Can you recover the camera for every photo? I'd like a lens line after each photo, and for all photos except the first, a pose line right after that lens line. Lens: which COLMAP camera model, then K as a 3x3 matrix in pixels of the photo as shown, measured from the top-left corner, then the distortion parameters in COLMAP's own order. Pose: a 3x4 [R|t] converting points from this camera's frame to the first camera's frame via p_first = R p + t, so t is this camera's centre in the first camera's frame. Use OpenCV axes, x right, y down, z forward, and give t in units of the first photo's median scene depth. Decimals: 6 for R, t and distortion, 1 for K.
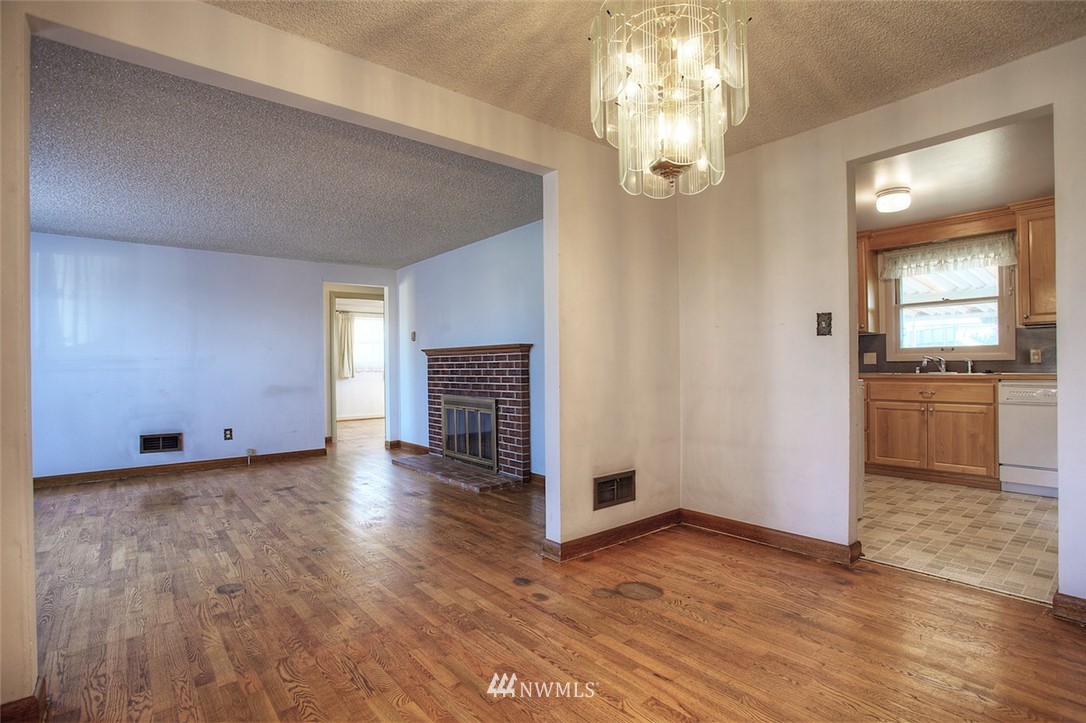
lens RADIAL K [[528.0, 0, 547.1], [0, 528.0, 364.2], [0, 0, 1]] dist [-0.062772, 0.021566]
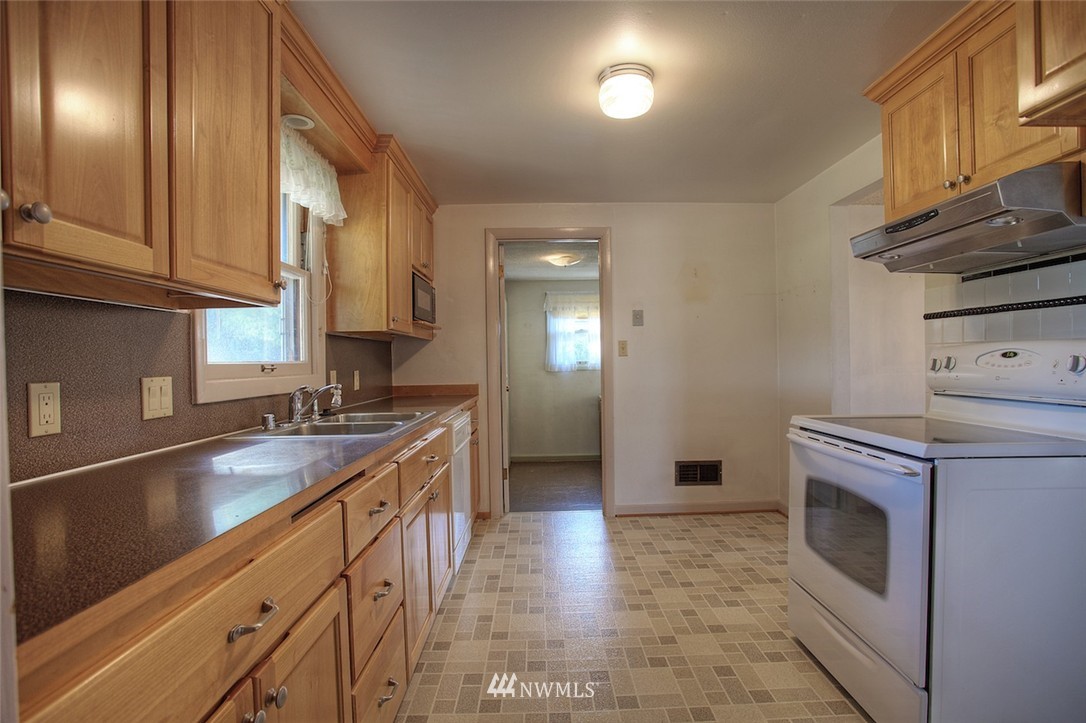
lens RADIAL K [[528.0, 0, 554.5], [0, 528.0, 363.9], [0, 0, 1]] dist [-0.062772, 0.021566]
pose [[-0.781142, 0.023702, 0.623903, 0.310731], [0.025352, 0.999659, -0.006235, -0.023070], [-0.623838, 0.010947, -0.781477, 1.164566]]
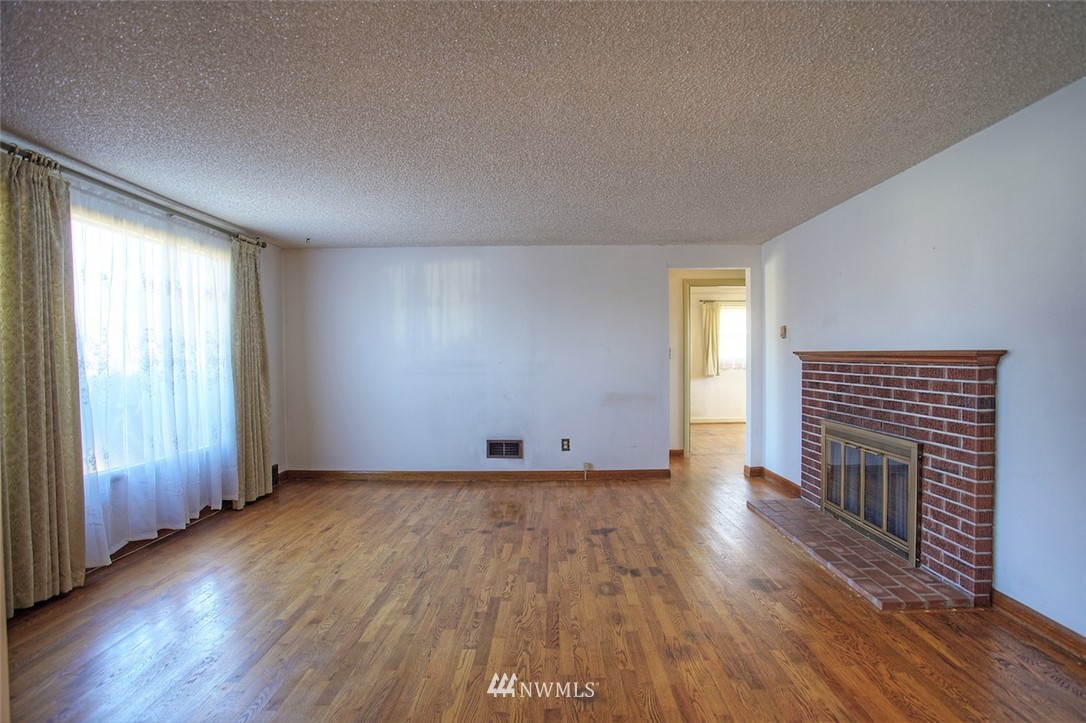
lens RADIAL K [[528.0, 0, 550.4], [0, 528.0, 367.9], [0, 0, 1]] dist [-0.062772, 0.021566]
pose [[0.768624, 0.019932, -0.639390, -0.050155], [0.000481, 0.999496, 0.031736, -0.035118], [0.639701, -0.024700, 0.768227, 0.310546]]
